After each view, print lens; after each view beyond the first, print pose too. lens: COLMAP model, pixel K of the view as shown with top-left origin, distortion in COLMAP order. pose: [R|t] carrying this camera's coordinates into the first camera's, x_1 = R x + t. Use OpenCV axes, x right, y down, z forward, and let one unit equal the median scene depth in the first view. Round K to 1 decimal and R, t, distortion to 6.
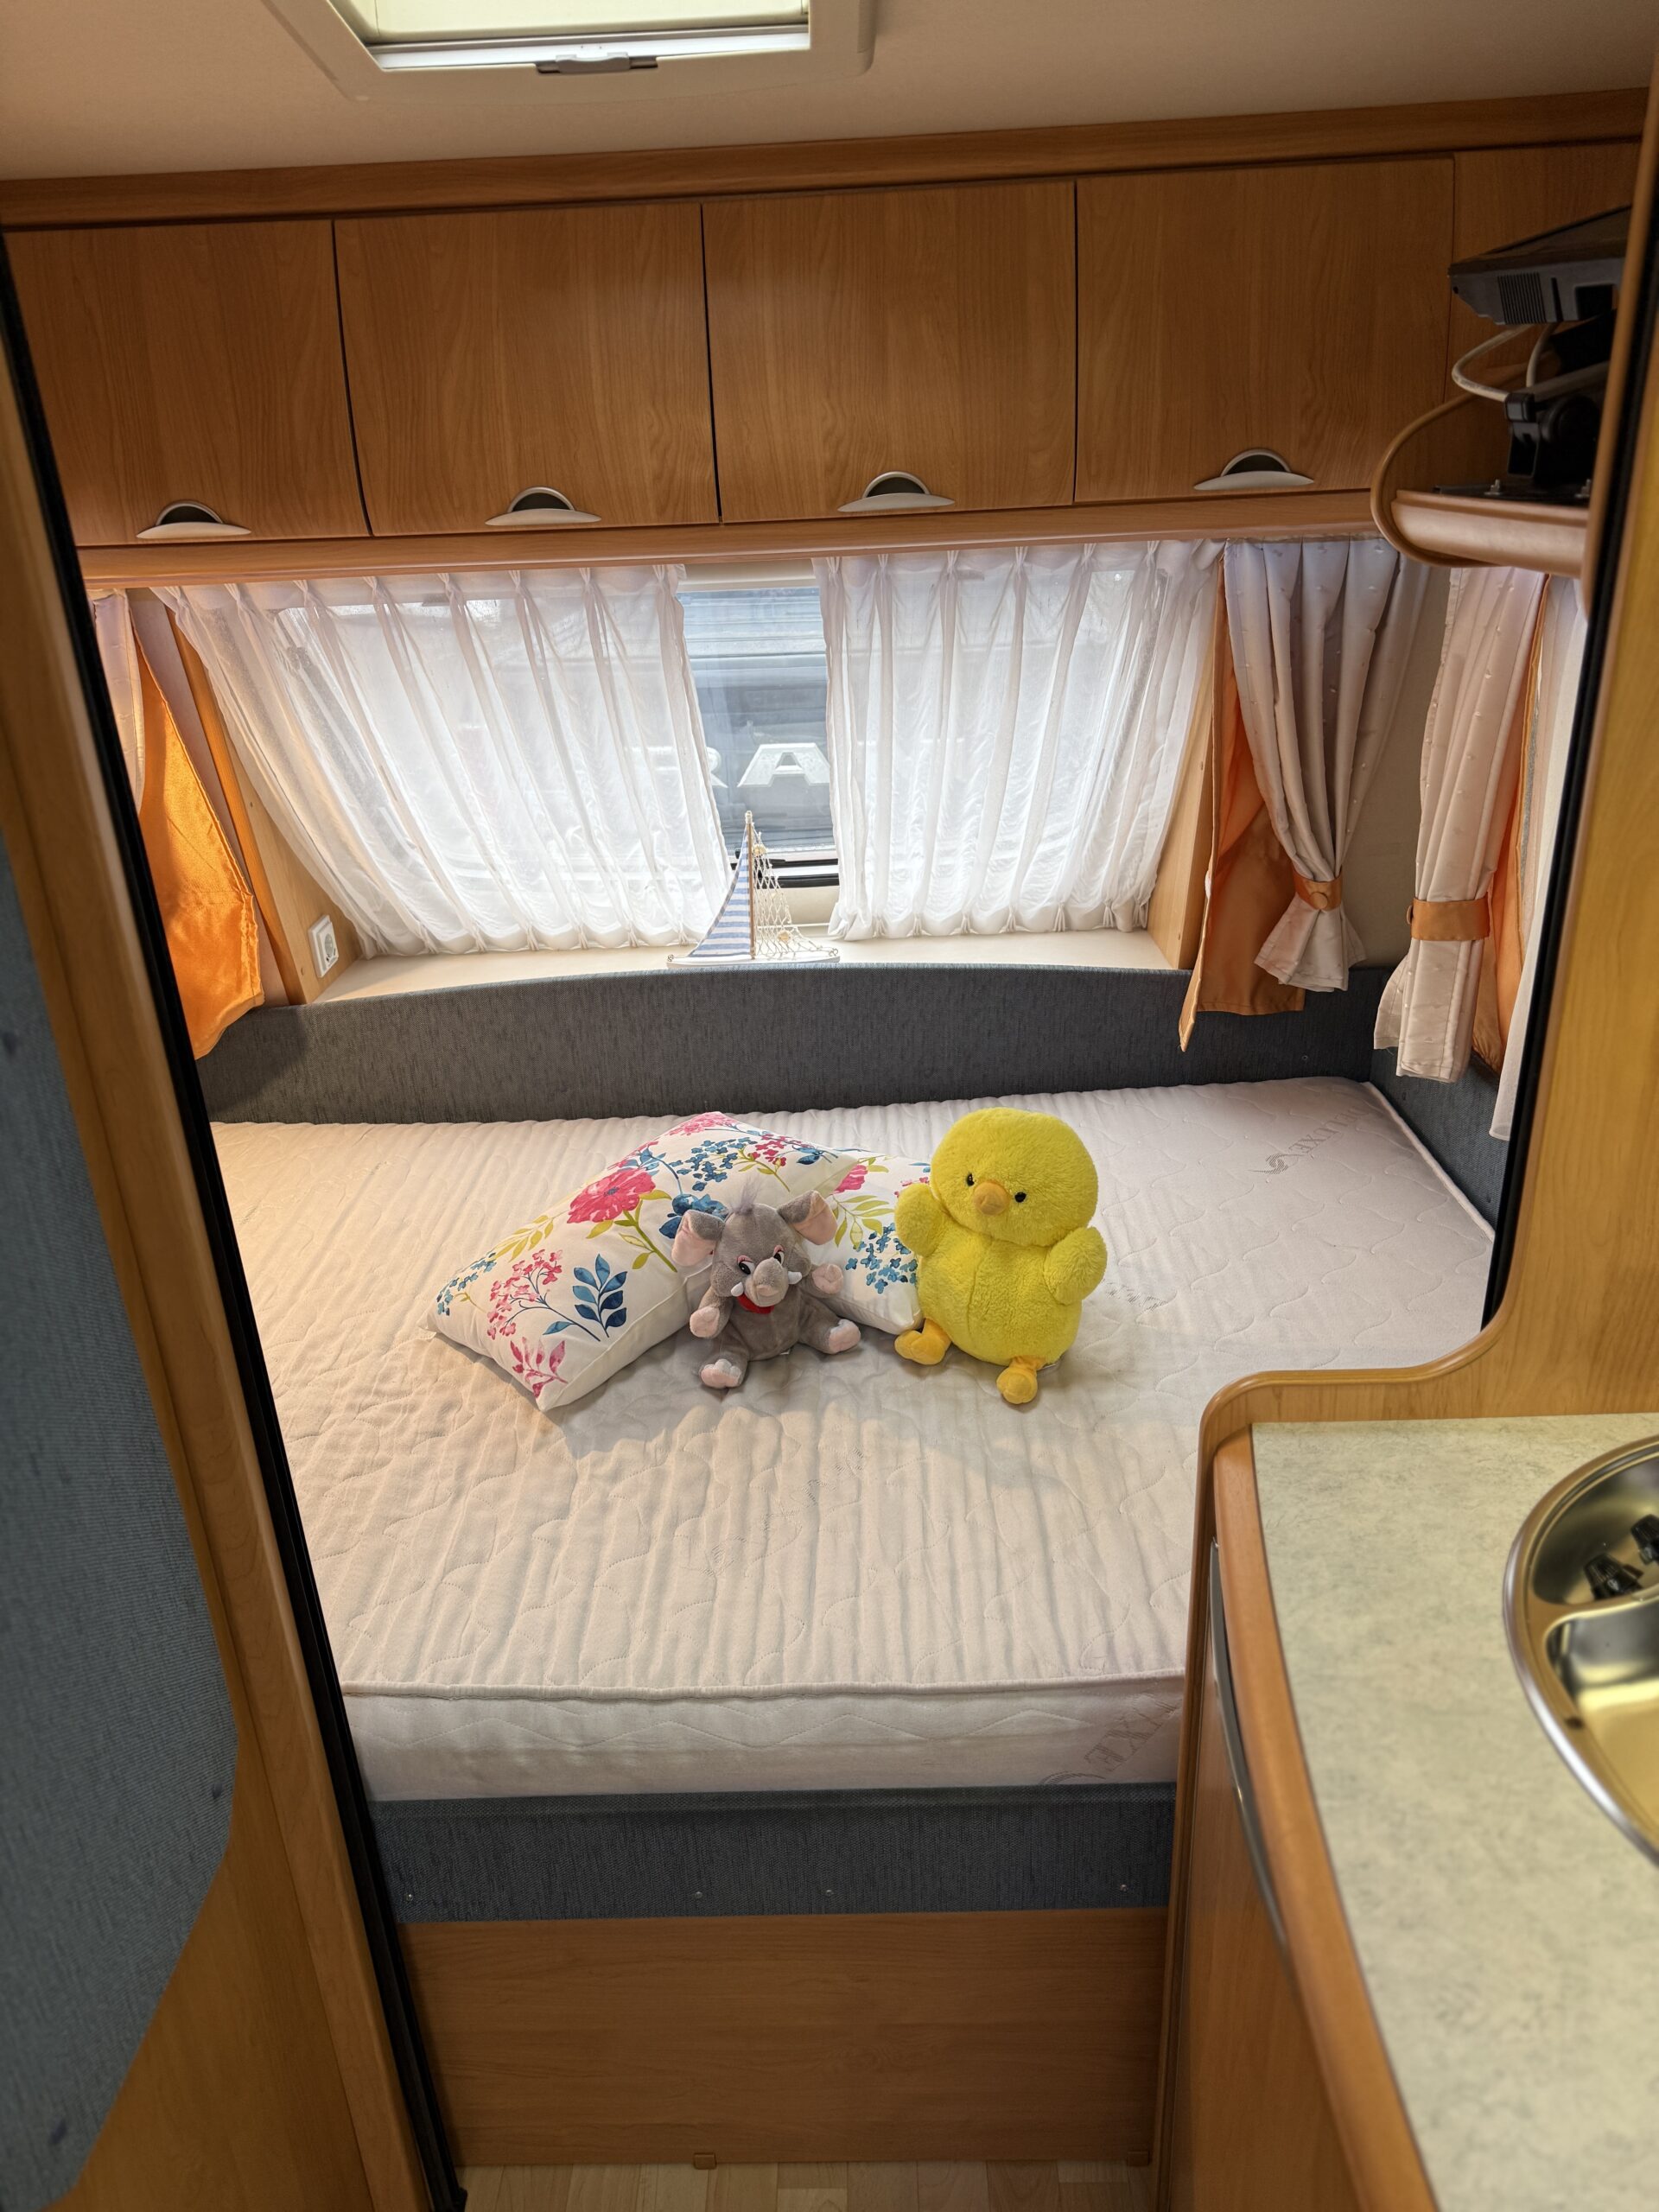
lens RADIAL K [[1553.3, 0, 827.5], [0, 1553.3, 1112.4], [0, 0, 1]] dist [0.063131, -0.092313]
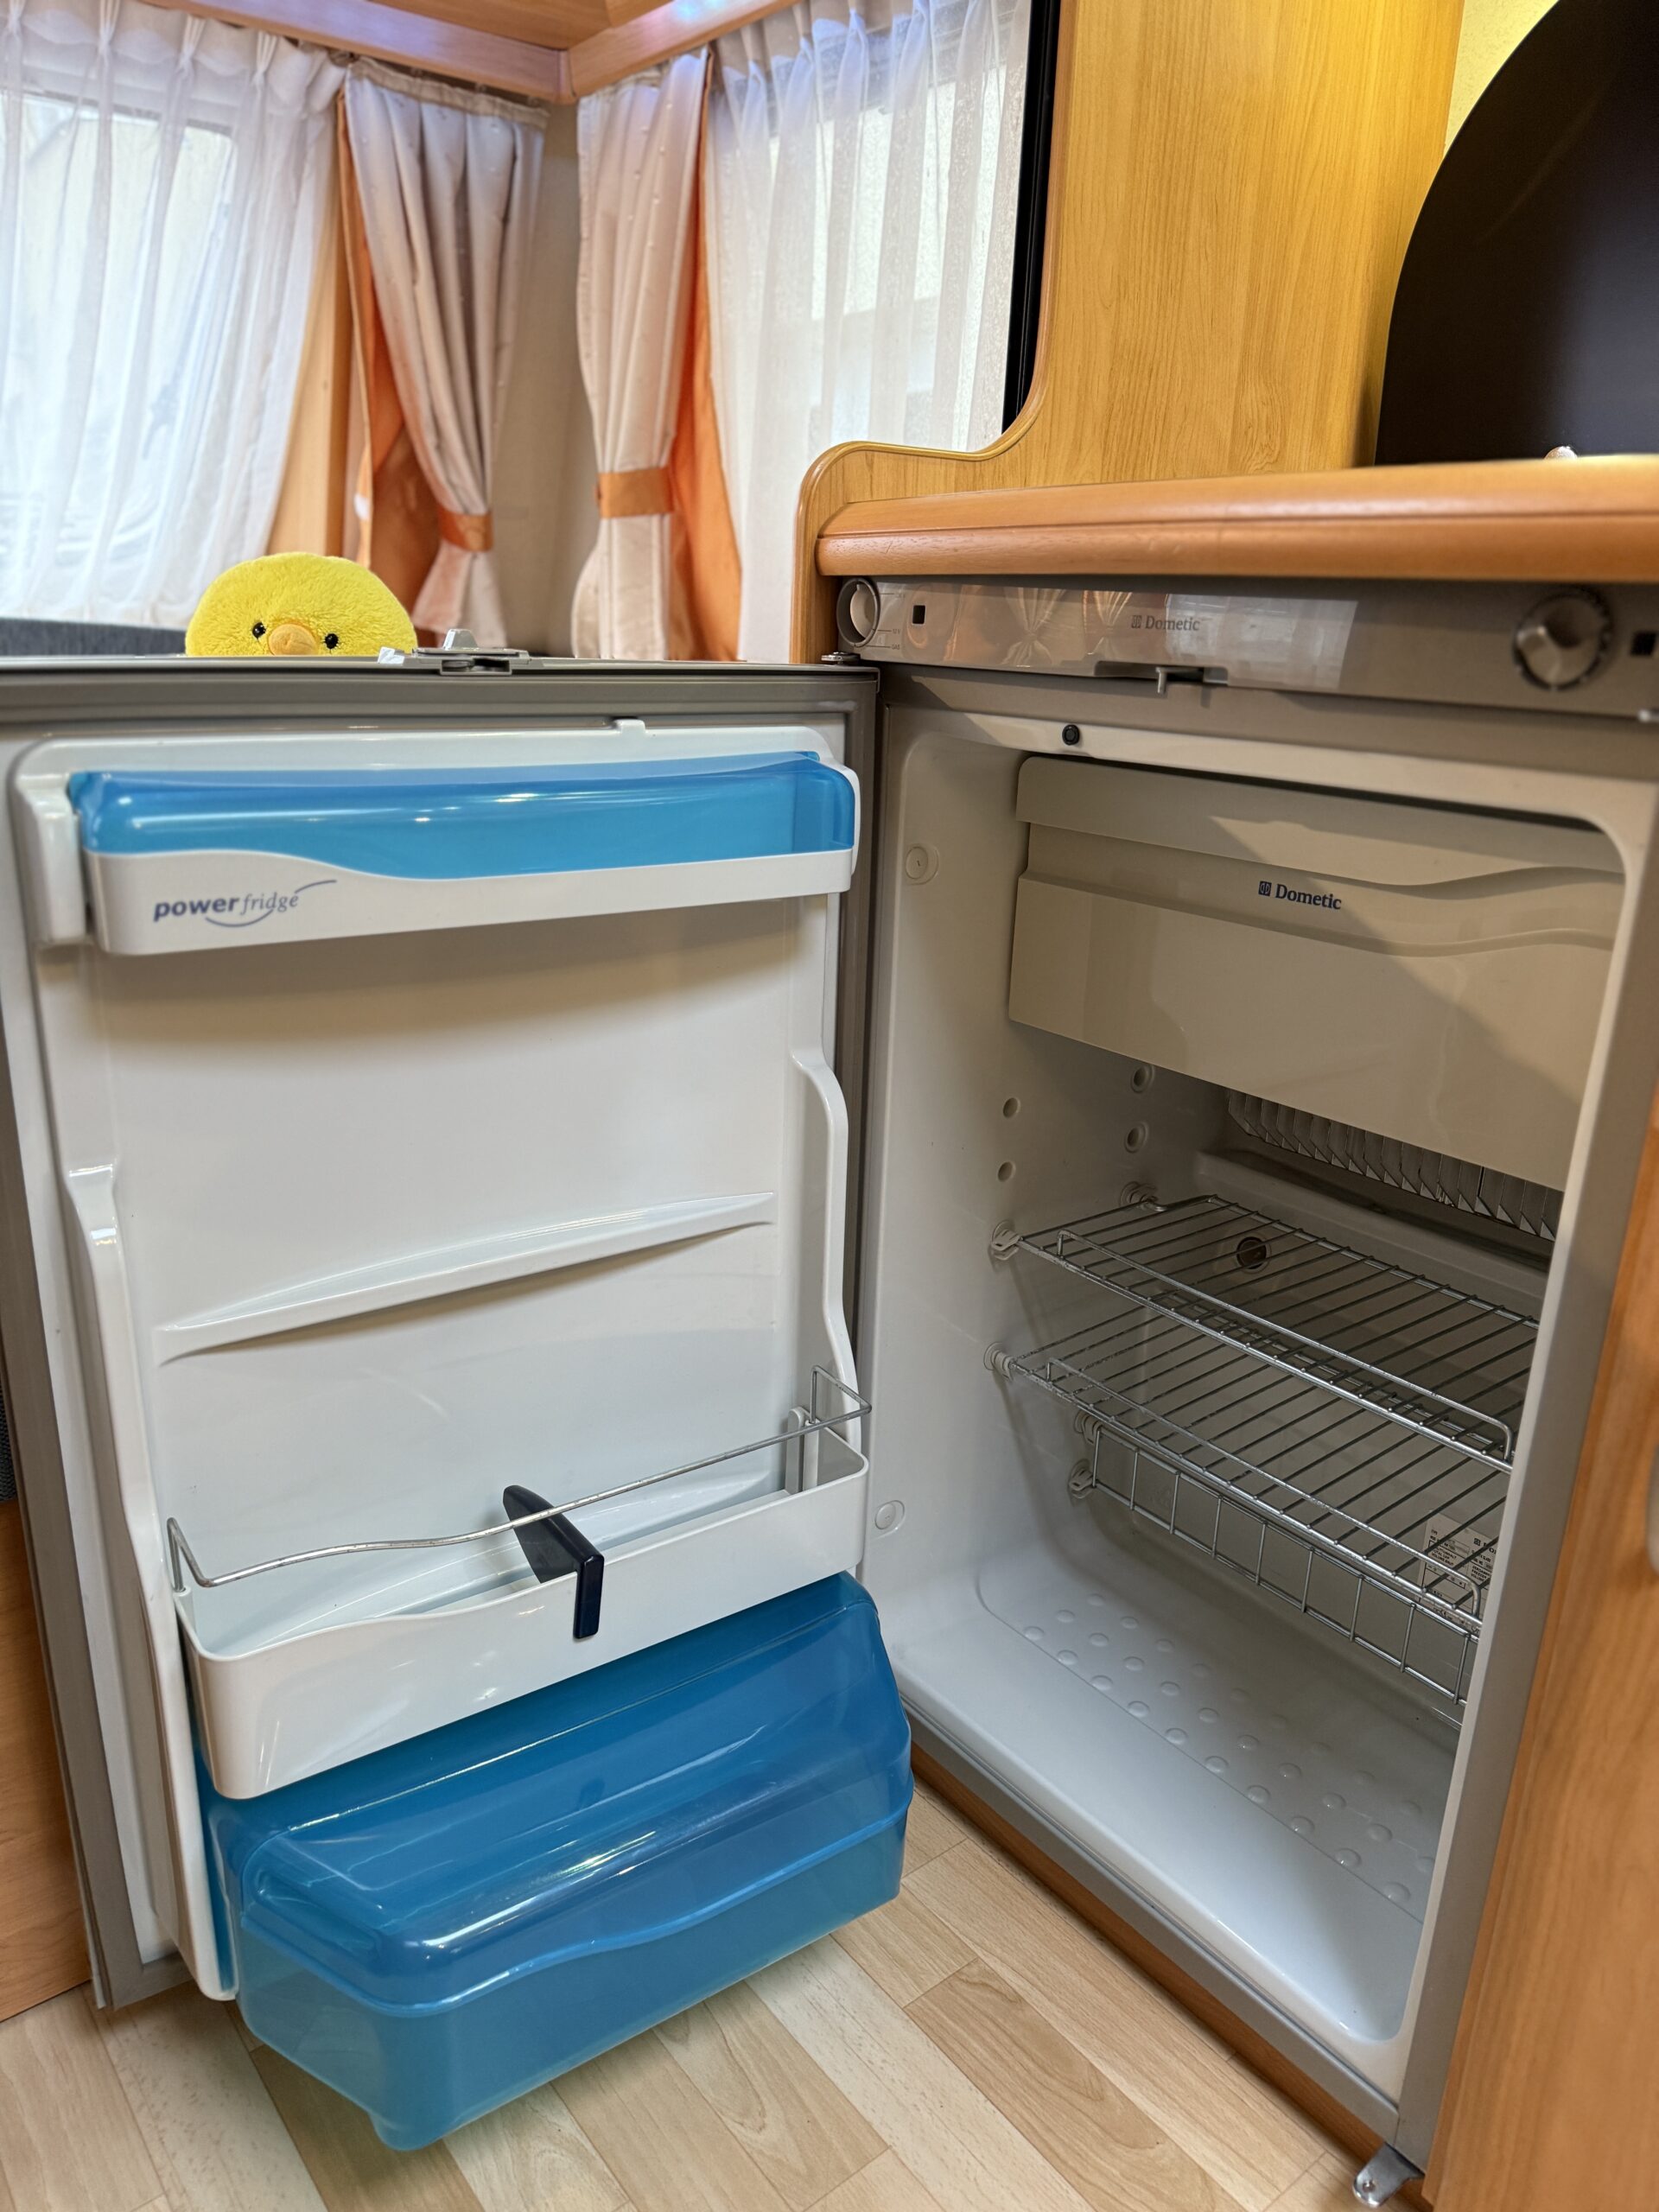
lens RADIAL K [[1553.3, 0, 834.6], [0, 1553.3, 1110.2], [0, 0, 1]] dist [0.063131, -0.092313]
pose [[0.766212, -0.138604, 0.627461, -0.209732], [0.194738, 0.980627, -0.021183, 0.346481], [-0.612369, 0.138421, 0.778360, 0.231705]]
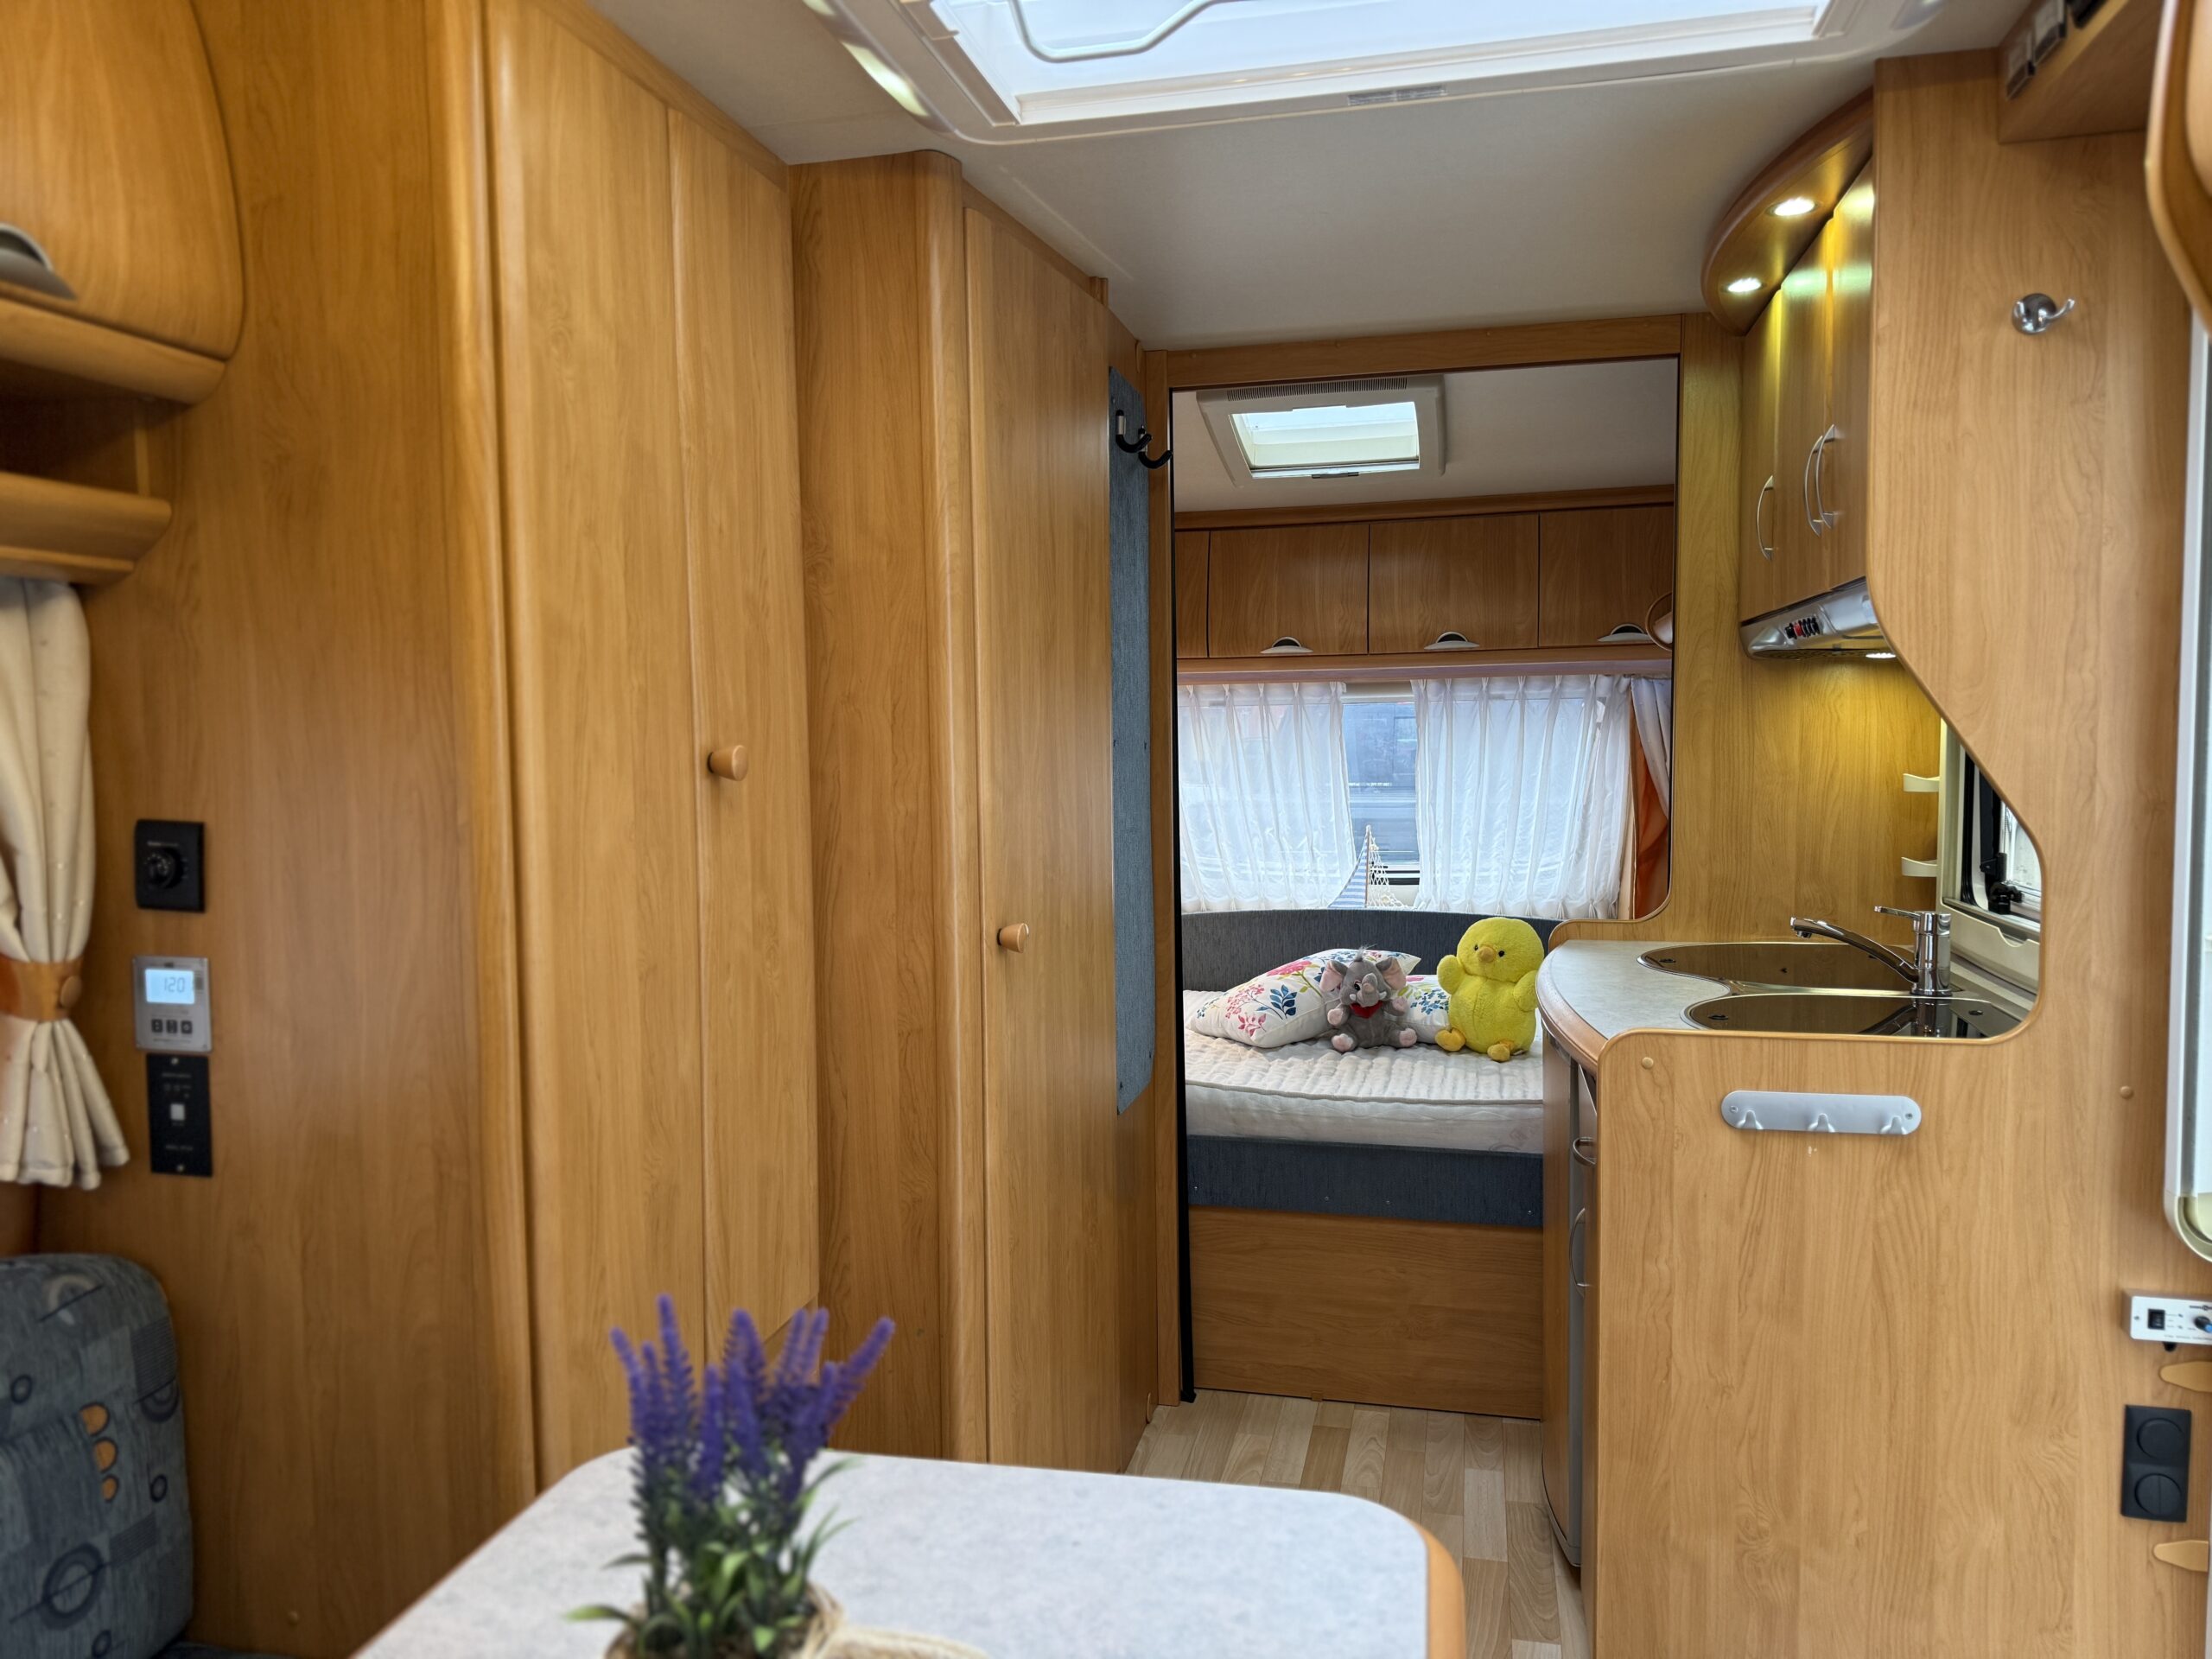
lens RADIAL K [[1553.3, 0, 1078.3], [0, 1553.3, 840.4], [0, 0, 1]] dist [0.063131, -0.092313]
pose [[0.973254, 0.044905, -0.225301, 0.037883], [-0.117171, 0.940591, -0.318686, 0.596810], [0.197605, 0.336561, 0.920695, -0.970974]]
